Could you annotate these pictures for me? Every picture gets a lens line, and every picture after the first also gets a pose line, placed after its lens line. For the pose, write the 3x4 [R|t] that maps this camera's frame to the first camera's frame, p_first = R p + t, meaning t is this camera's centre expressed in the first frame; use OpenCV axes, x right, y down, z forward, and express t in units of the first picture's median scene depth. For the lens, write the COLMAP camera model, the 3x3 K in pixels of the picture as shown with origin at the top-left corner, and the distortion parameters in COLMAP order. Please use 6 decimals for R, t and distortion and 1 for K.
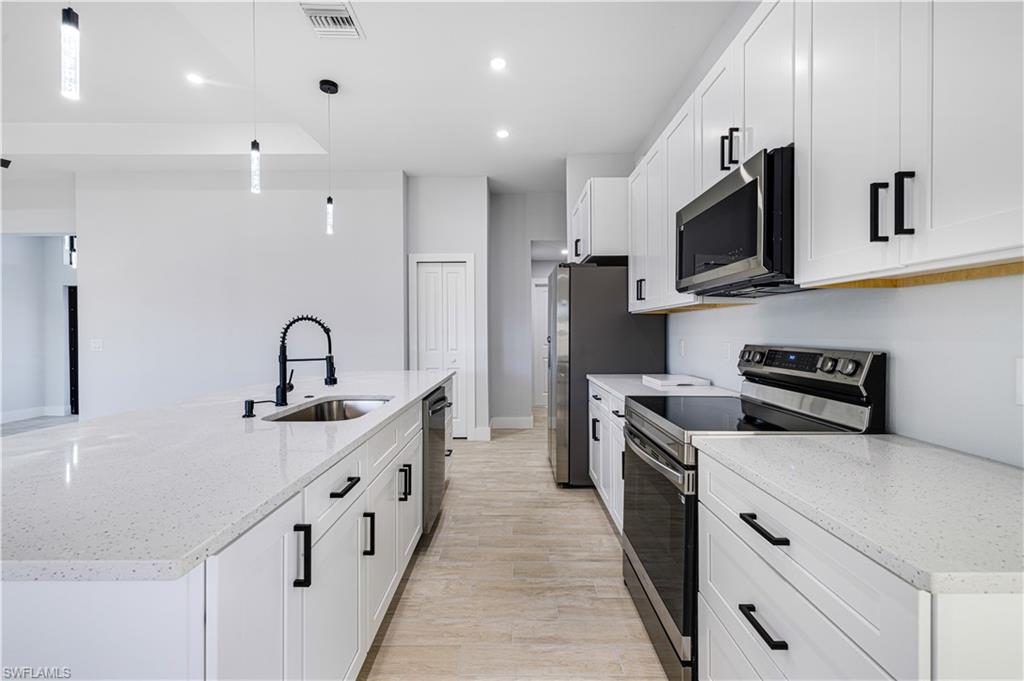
lens RADIAL K [[445.5, 0, 511.2], [0, 445.5, 333.7], [0, 0, 1]] dist [-0.000067, 0.000465]
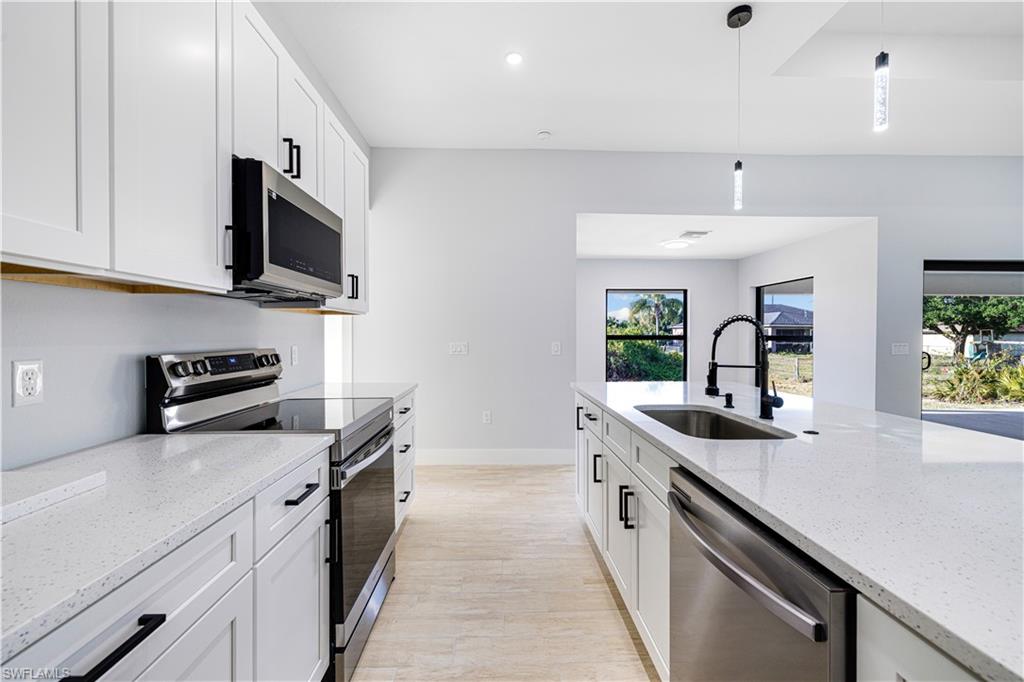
lens RADIAL K [[445.5, 0, 509.0], [0, 445.5, 339.5], [0, 0, 1]] dist [-0.000067, 0.000465]
pose [[-0.999579, 0.003156, -0.028828, 0.017962], [0.002631, 0.999830, 0.018233, -0.012314], [0.028880, 0.018150, -0.999418, 1.978339]]
